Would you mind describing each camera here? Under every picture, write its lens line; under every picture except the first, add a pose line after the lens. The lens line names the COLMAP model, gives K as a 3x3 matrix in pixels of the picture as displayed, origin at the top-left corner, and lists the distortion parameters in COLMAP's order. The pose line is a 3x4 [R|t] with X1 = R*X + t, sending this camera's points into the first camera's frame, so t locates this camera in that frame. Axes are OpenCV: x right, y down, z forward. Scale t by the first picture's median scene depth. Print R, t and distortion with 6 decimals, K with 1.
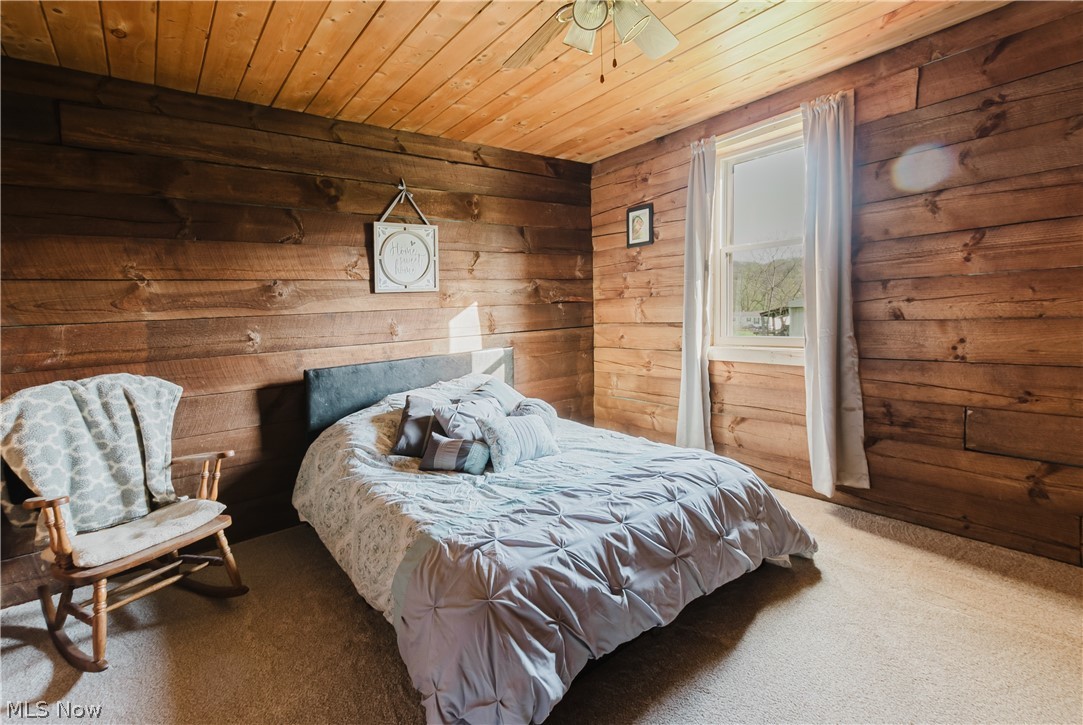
lens RADIAL K [[479.5, 0, 547.2], [0, 479.5, 340.0], [0, 0, 1]] dist [0.003614, -0.002567]
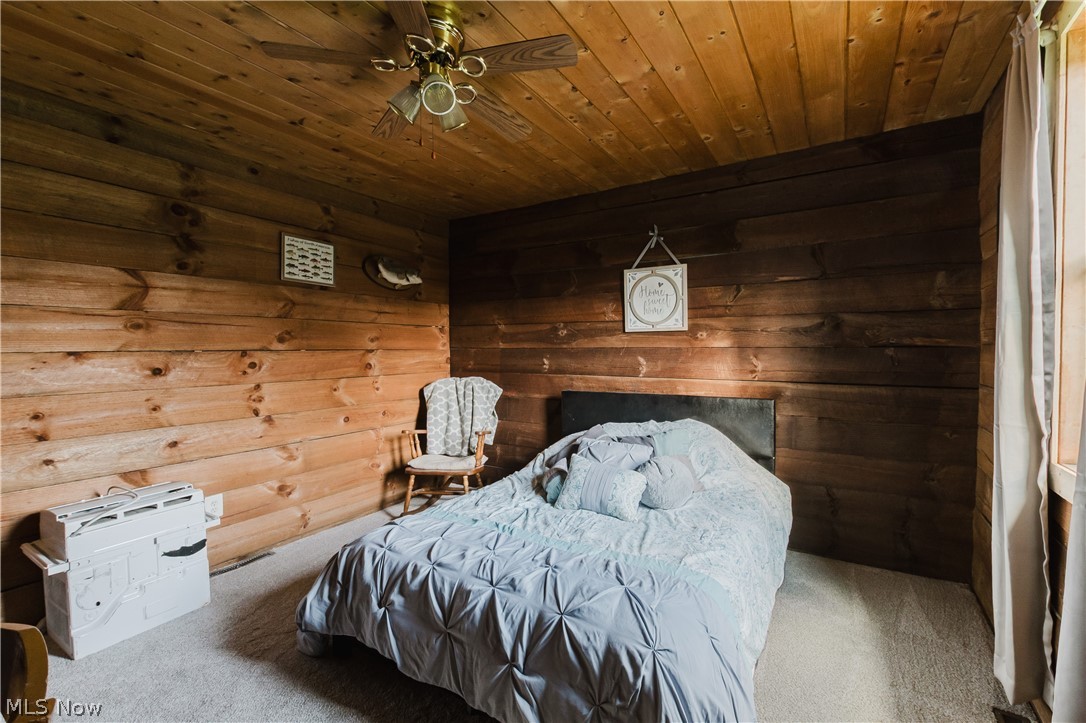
lens RADIAL K [[472.1, 0, 560.8], [0, 472.1, 358.1], [0, 0, 1]] dist [0.001096, -0.000489]
pose [[0.366521, 0.068078, -0.927916, 0.695877], [-0.077688, 0.996076, 0.042393, -0.080415], [0.927161, 0.056551, 0.370372, 0.496782]]
